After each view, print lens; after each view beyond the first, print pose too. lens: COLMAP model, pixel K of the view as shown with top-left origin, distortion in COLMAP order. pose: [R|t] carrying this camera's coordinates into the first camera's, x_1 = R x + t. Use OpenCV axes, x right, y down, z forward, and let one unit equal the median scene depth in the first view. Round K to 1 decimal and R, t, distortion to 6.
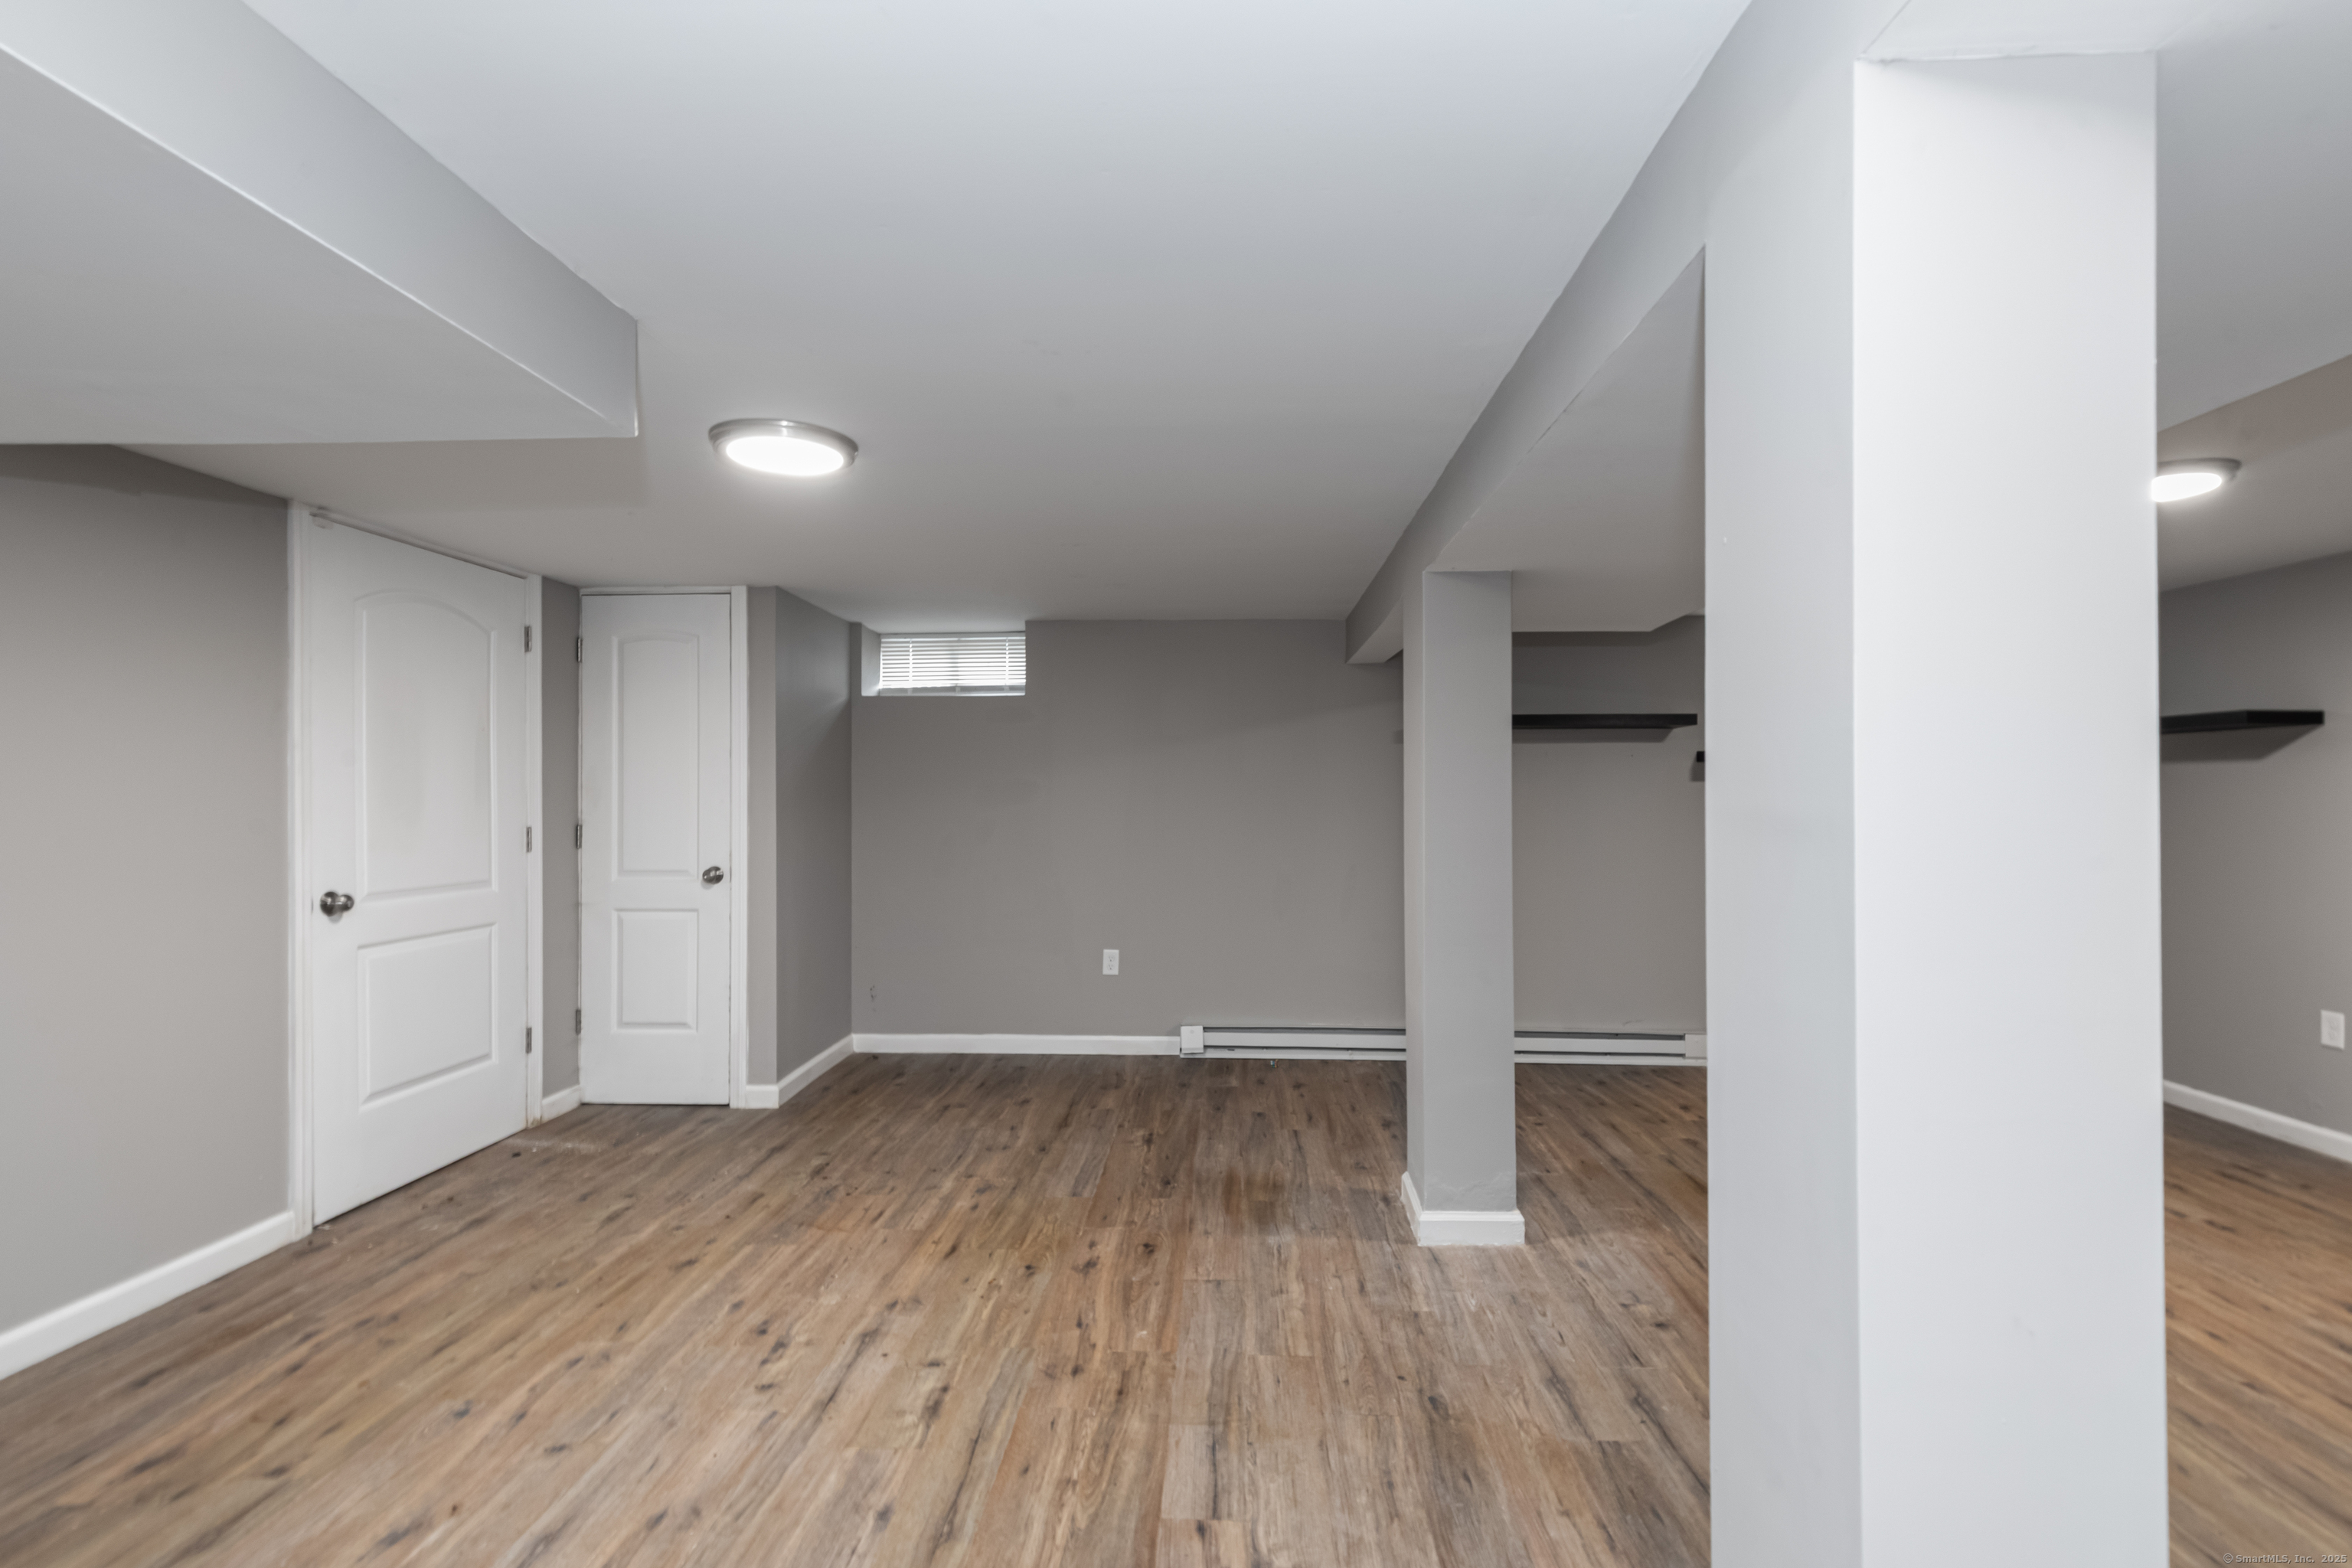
lens RADIAL K [[1084.4, 0, 1176.0], [0, 1084.4, 784.0], [0, 0, 1]] dist [0.004280, -0.000575]
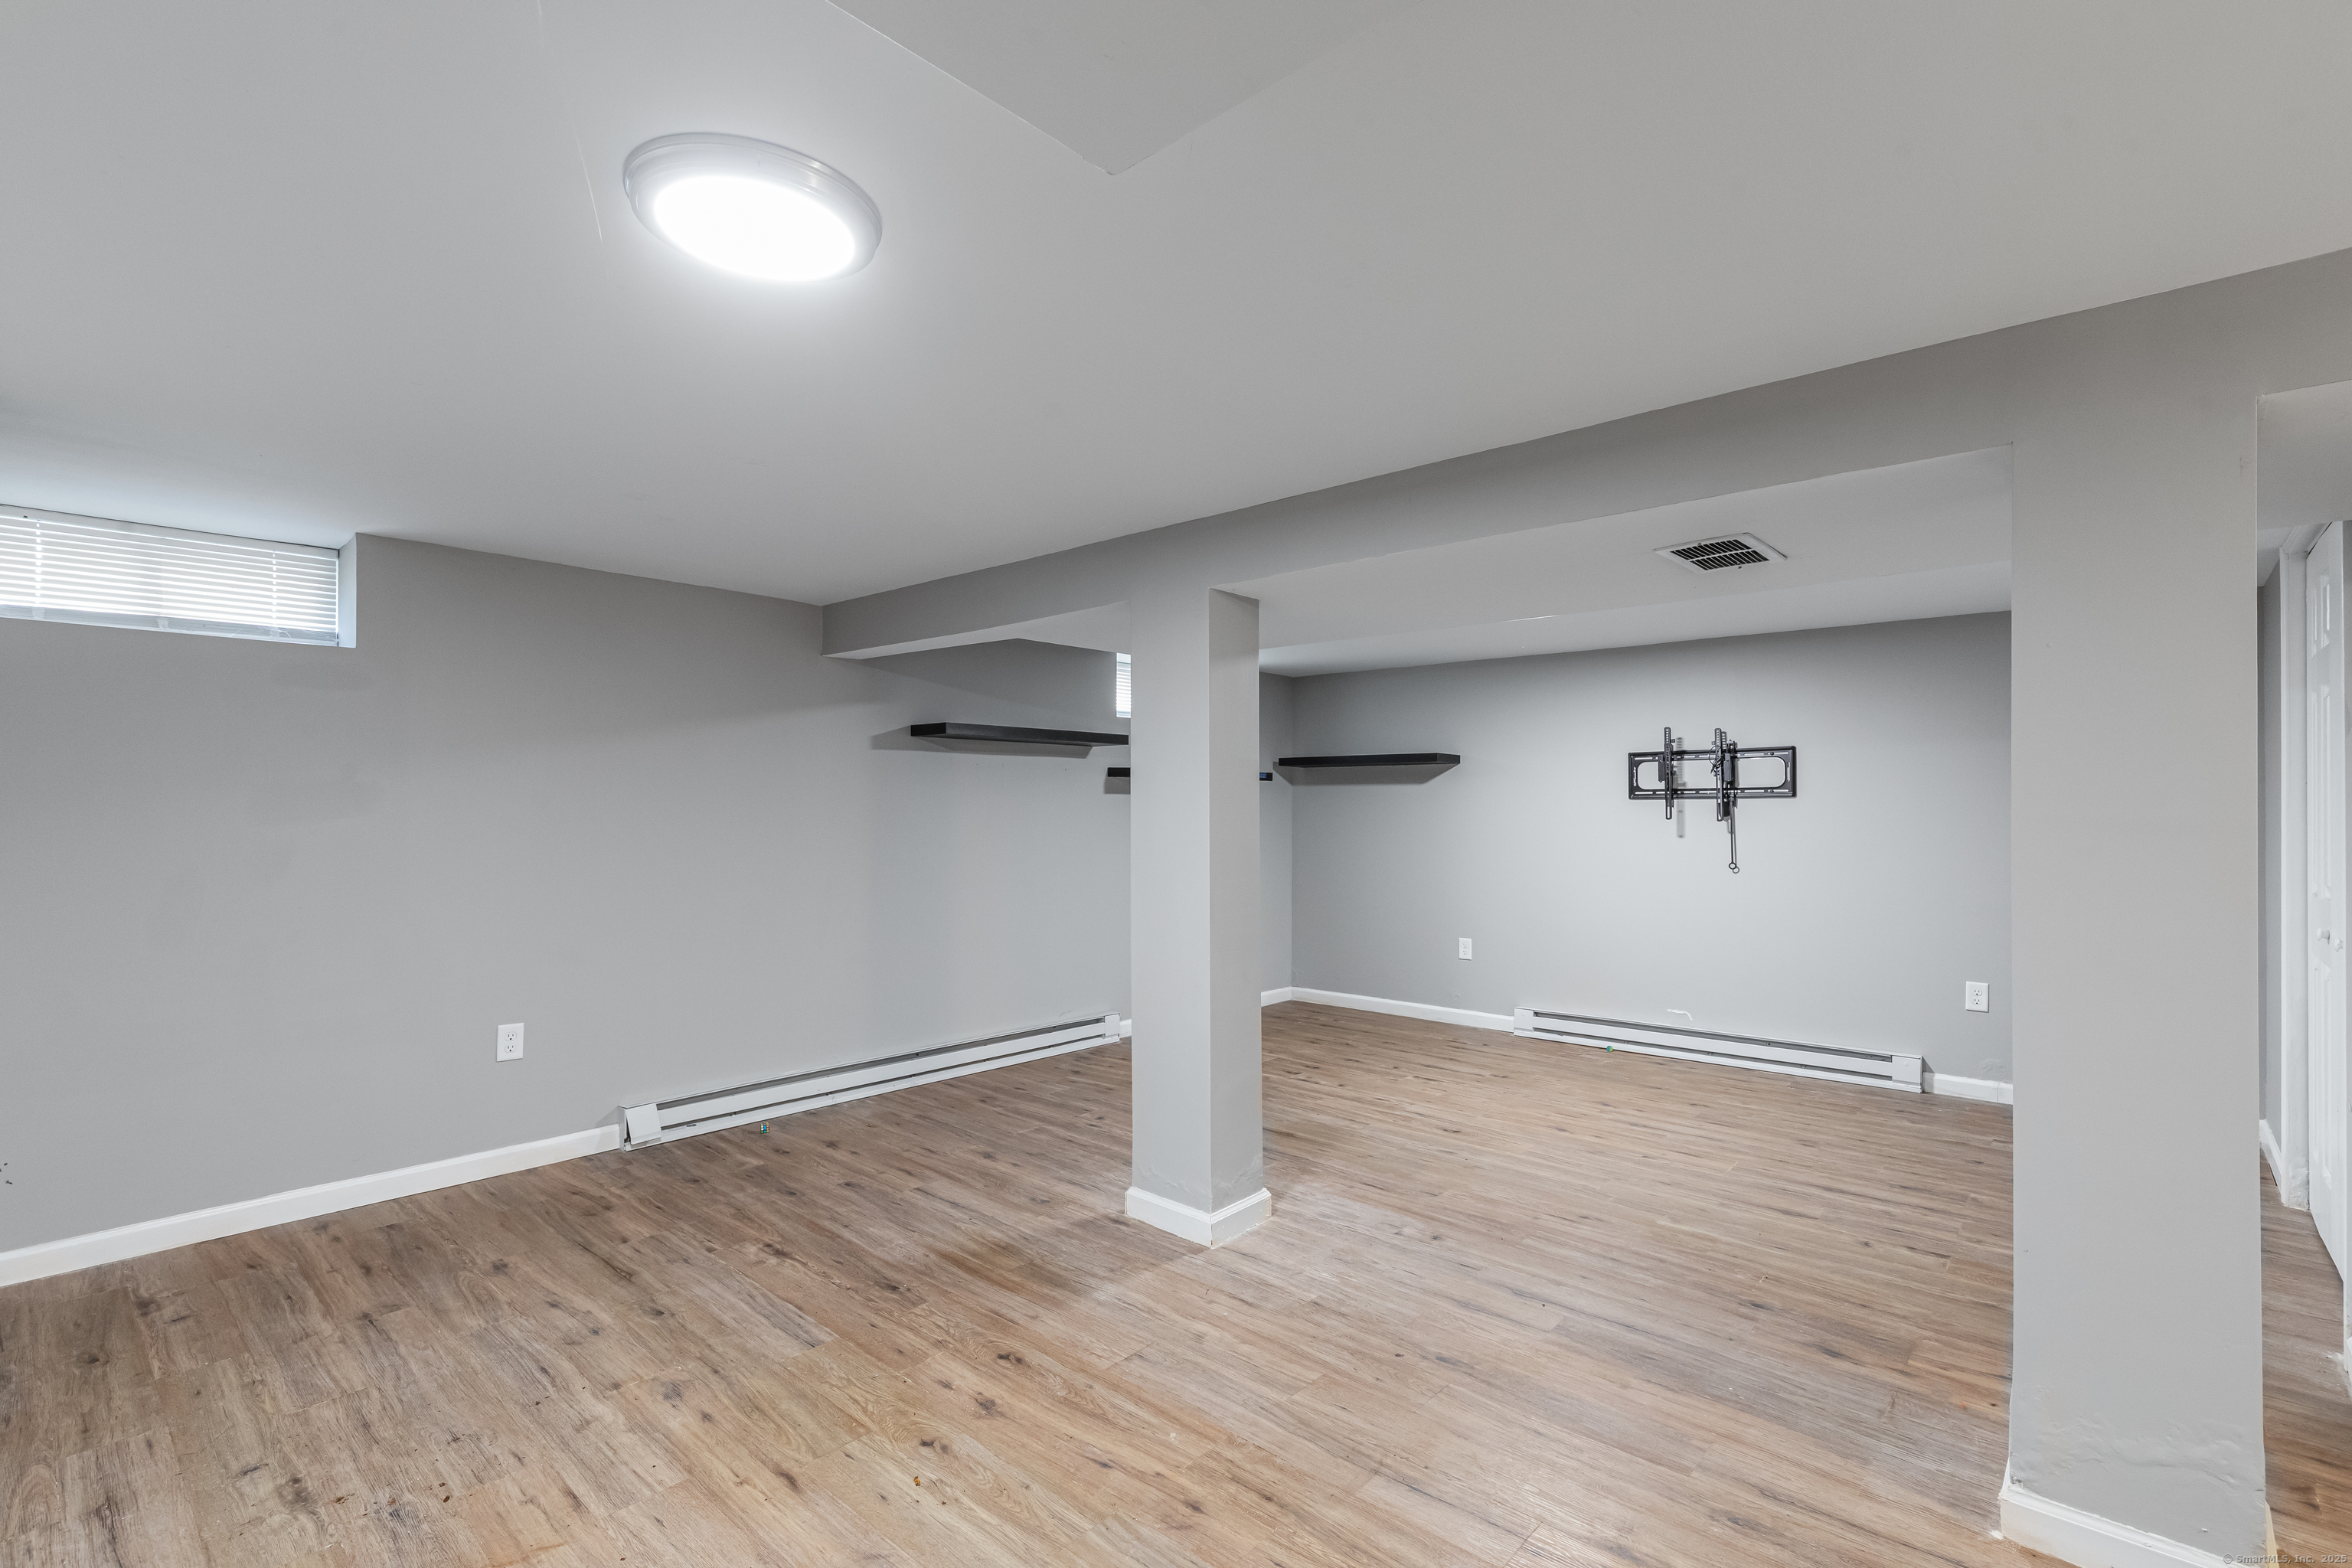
lens RADIAL K [[1068.5, 0, 1181.5], [0, 1068.5, 800.3], [0, 0, 1]] dist [0.003635, -0.000356]
pose [[0.629733, 0.005671, 0.776791, -0.511172], [-0.009814, 0.999952, 0.000655, 0.004171], [-0.776750, -0.008036, 0.629758, 0.351848]]
